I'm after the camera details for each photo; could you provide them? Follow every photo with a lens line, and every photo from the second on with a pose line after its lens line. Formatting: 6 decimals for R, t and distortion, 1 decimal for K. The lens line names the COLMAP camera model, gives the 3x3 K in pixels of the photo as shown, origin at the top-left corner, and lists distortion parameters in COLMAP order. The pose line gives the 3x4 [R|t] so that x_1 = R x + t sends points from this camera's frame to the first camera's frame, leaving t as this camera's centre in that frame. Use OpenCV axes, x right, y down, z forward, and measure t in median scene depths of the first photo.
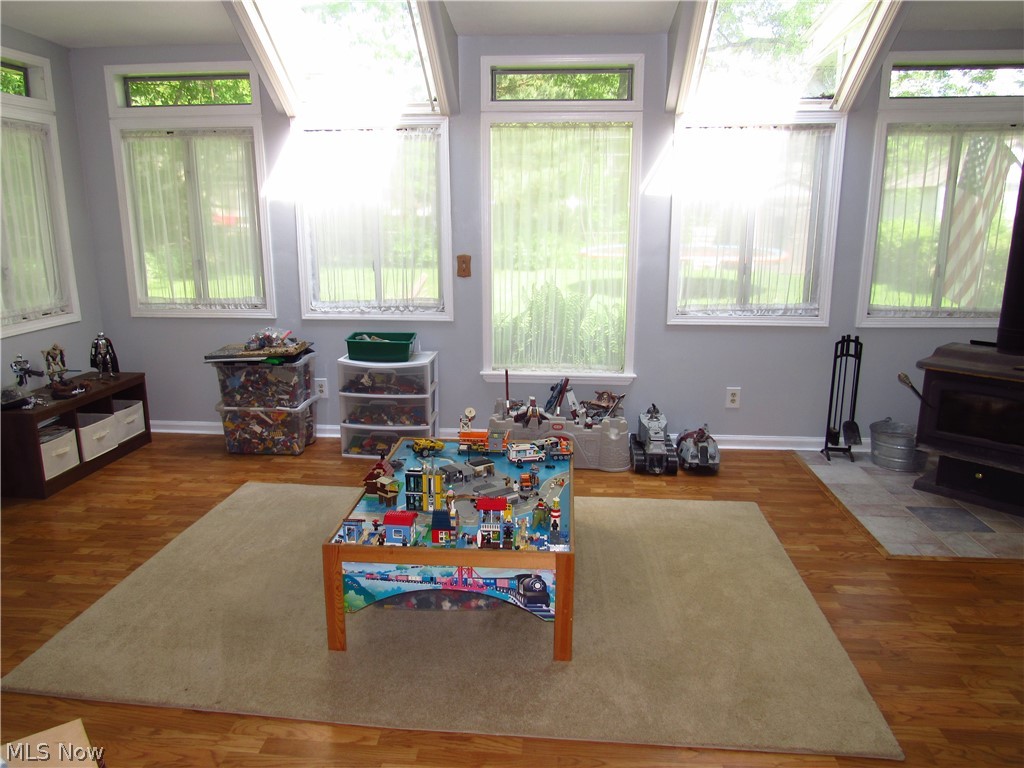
lens RADIAL K [[726.7, 0, 512.2], [0, 726.7, 380.7], [0, 0, 1]] dist [-0.016568, -0.002641]
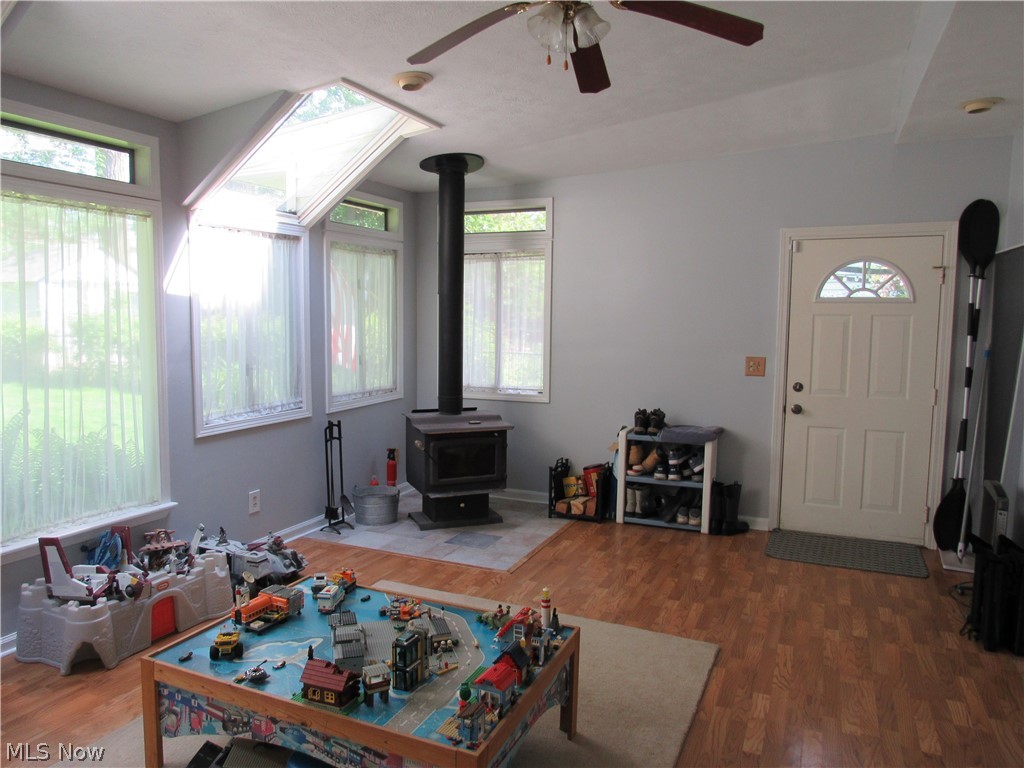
lens RADIAL K [[744.7, 0, 501.5], [0, 744.7, 382.5], [0, 0, 1]] dist [-0.004661, -0.005280]
pose [[0.341695, -0.087122, 0.935764, -0.519804], [0.199085, 0.979807, 0.018526, -0.088614], [-0.918482, 0.179966, 0.352140, 0.331044]]
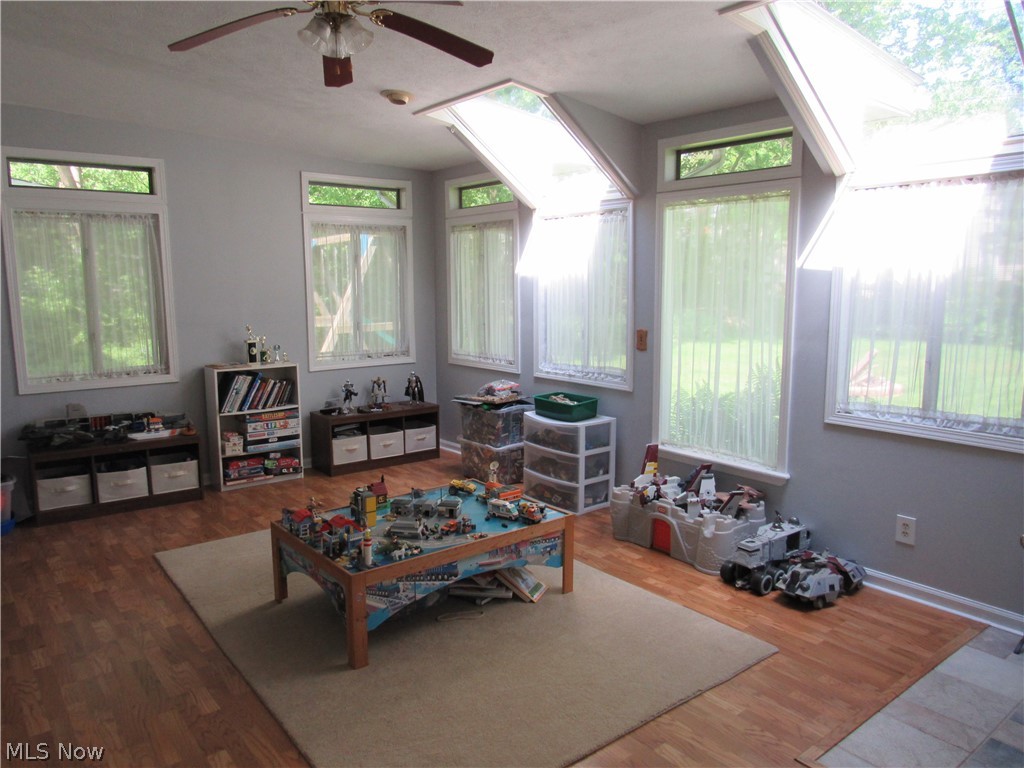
lens RADIAL K [[728.2, 0, 513.8], [0, 728.2, 385.8], [0, 0, 1]] dist [0.000823, 0.003201]
pose [[0.694500, 0.102354, -0.712175, 0.570938], [-0.157273, 0.987489, -0.011448, -0.054559], [0.702093, 0.119957, 0.701909, 0.159444]]
